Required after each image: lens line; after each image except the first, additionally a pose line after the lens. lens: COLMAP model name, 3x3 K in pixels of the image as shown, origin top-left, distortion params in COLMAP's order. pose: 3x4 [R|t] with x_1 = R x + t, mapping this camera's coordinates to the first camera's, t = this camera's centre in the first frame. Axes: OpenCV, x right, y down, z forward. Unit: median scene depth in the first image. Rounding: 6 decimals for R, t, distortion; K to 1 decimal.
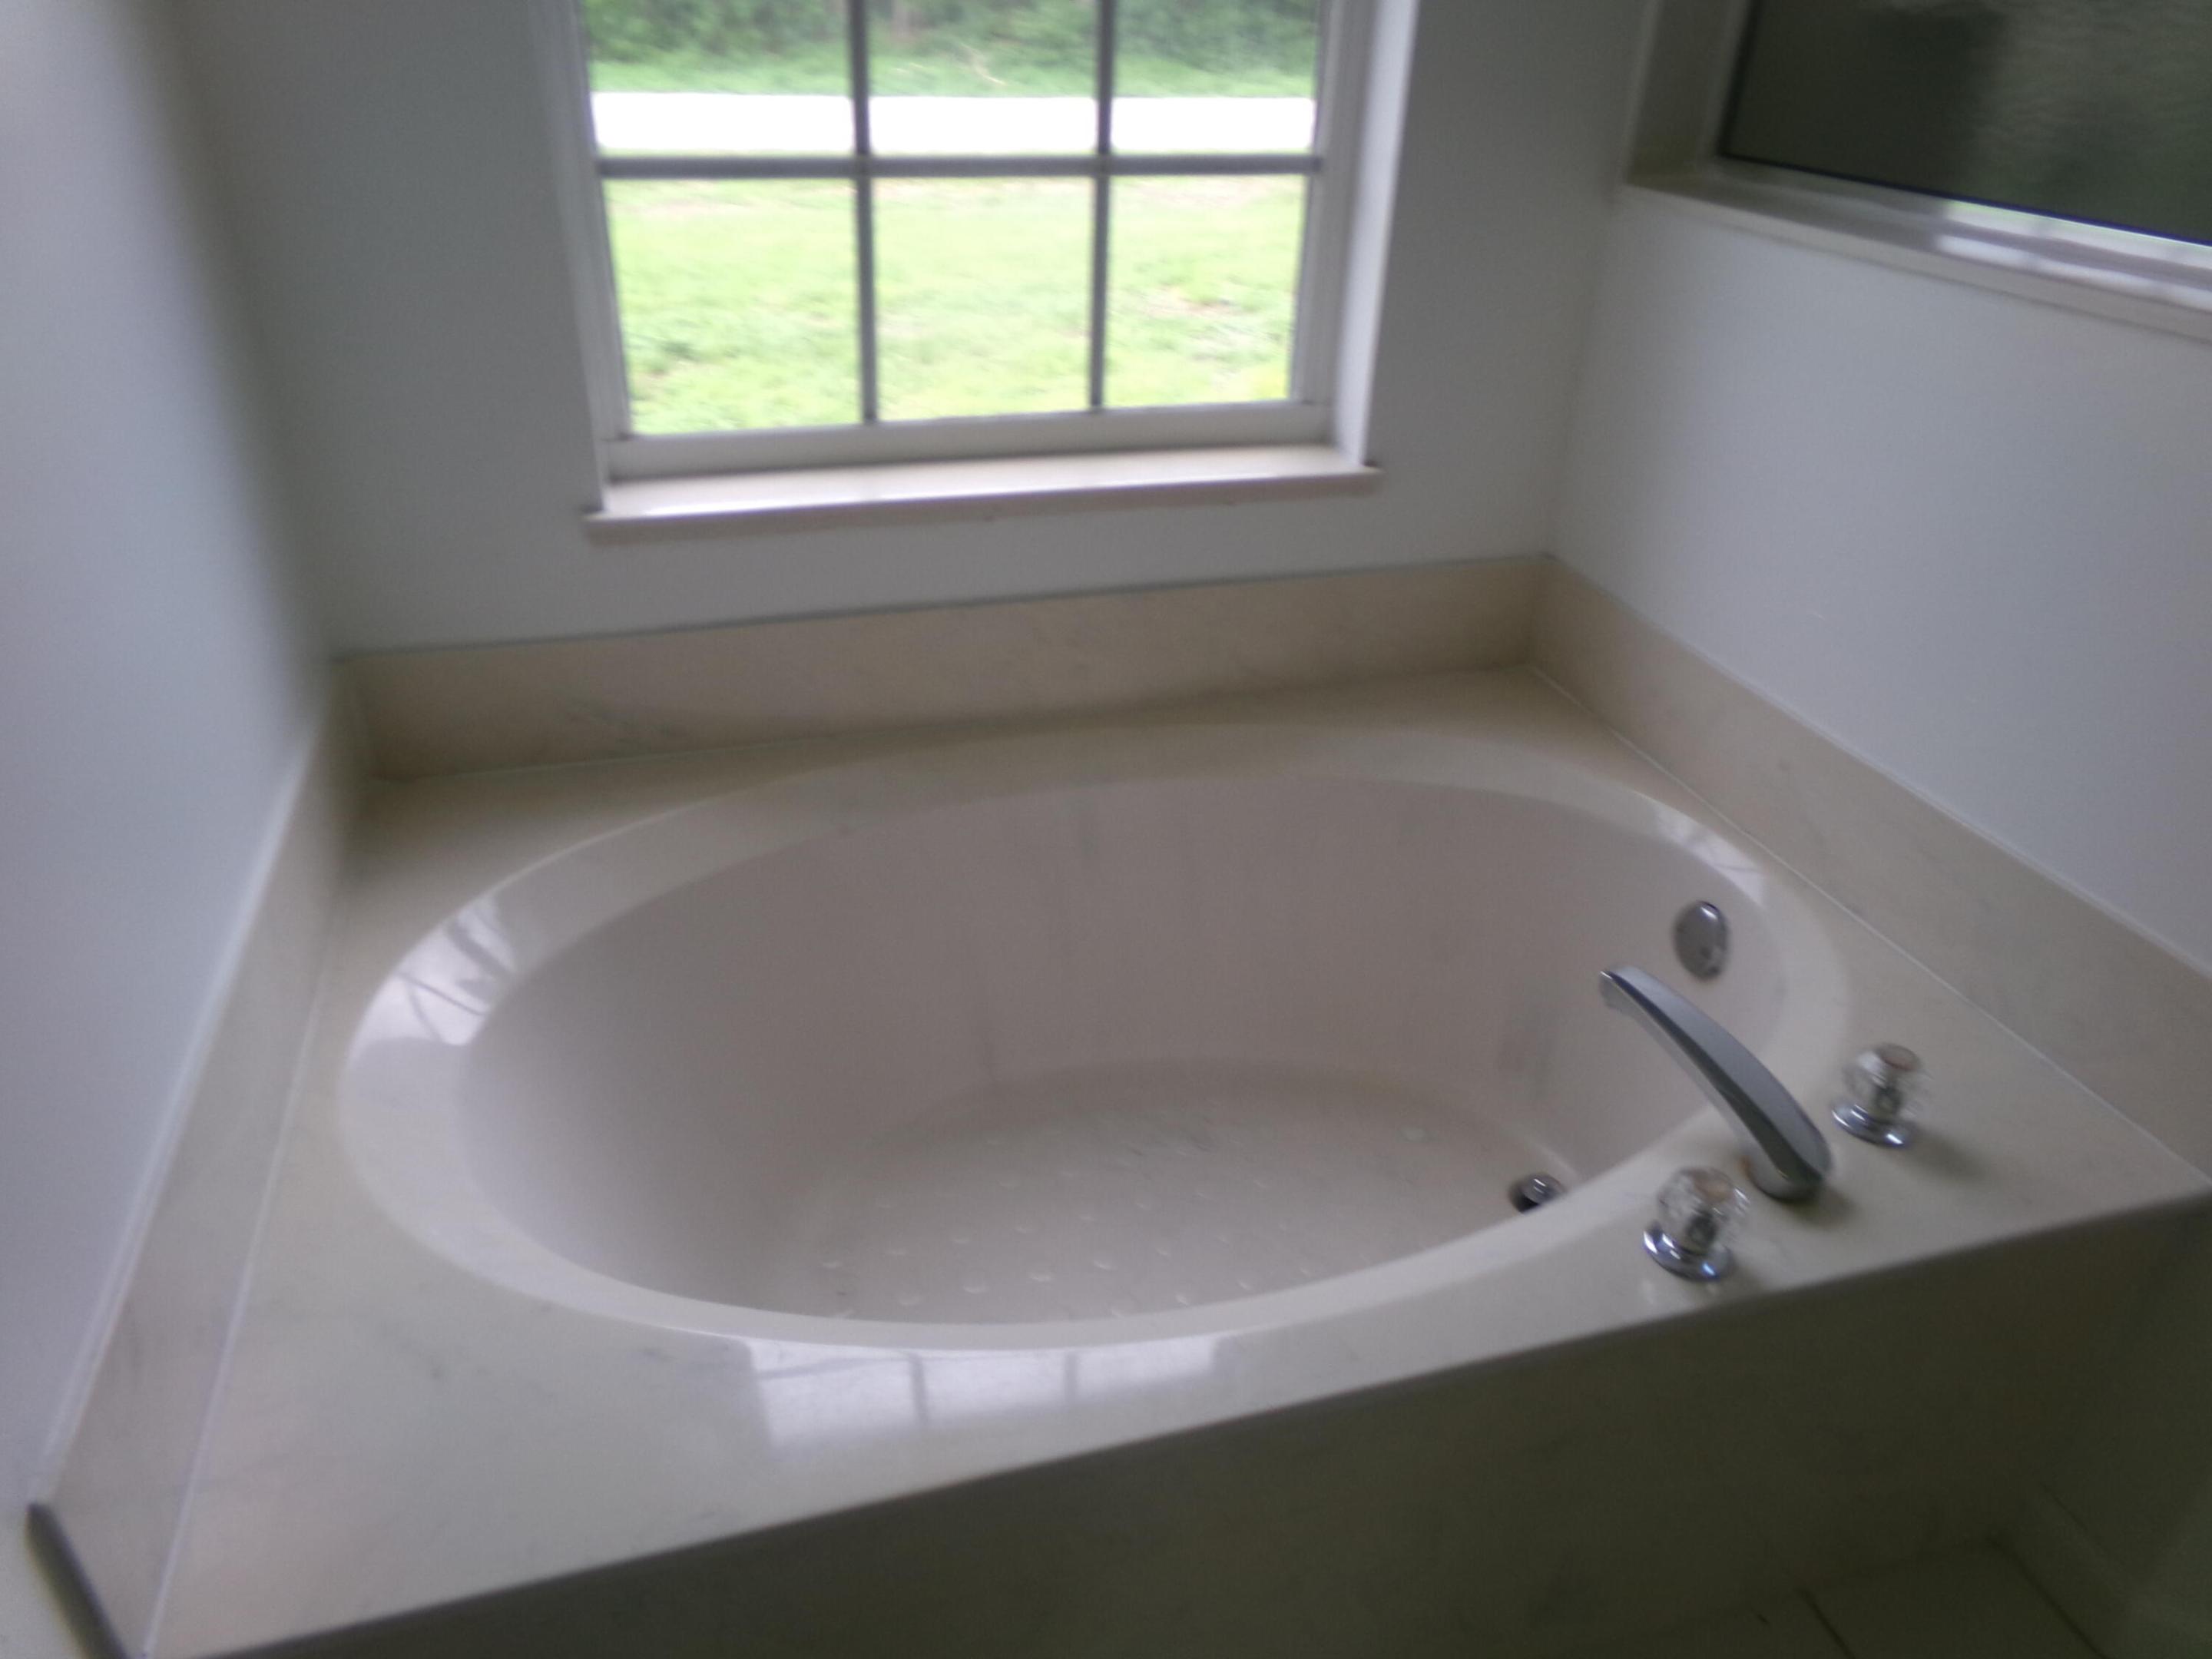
lens RADIAL K [[1523.2, 0, 1104.9], [0, 1523.2, 855.1], [0, 0, 1]] dist [-0.030780, 0.080532]
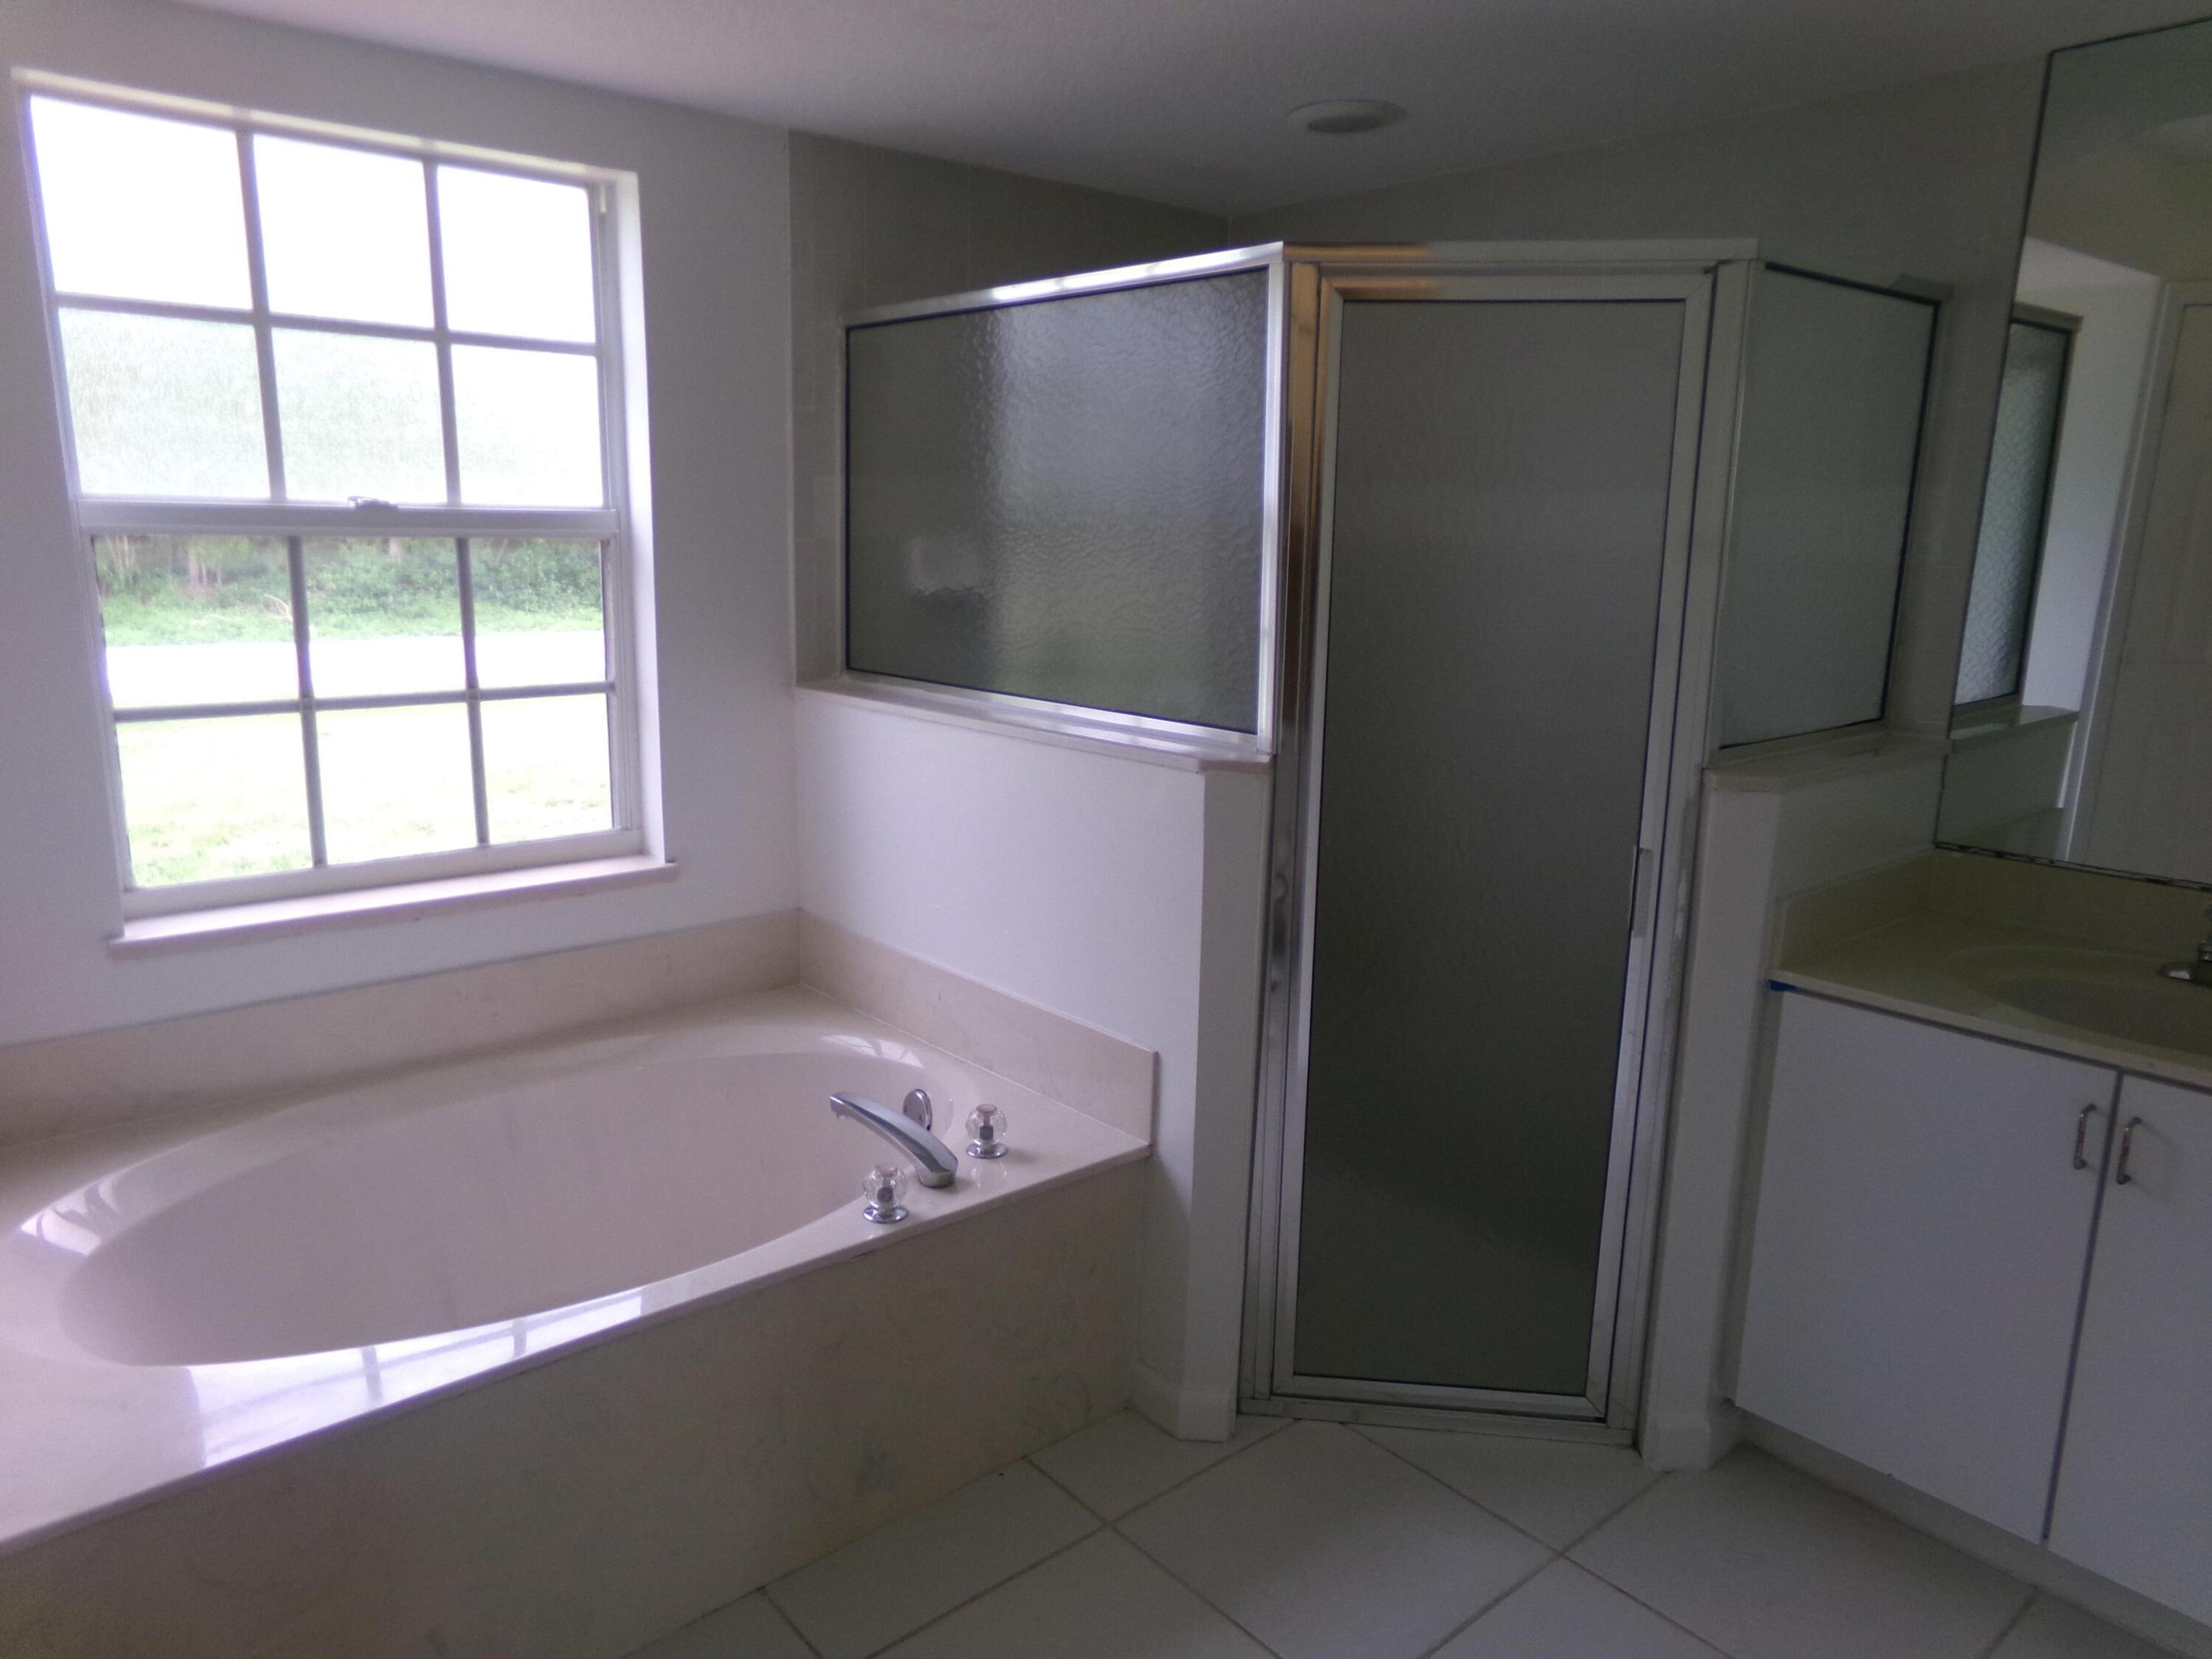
lens RADIAL K [[1518.6, 0, 1106.0], [0, 1518.6, 915.9], [0, 0, 1]] dist [-0.101133, 0.137907]
pose [[0.912137, -0.112573, 0.394125, -0.035049], [0.213493, 0.951299, -0.222377, 0.248378], [-0.349897, 0.286981, 0.891748, -0.545886]]
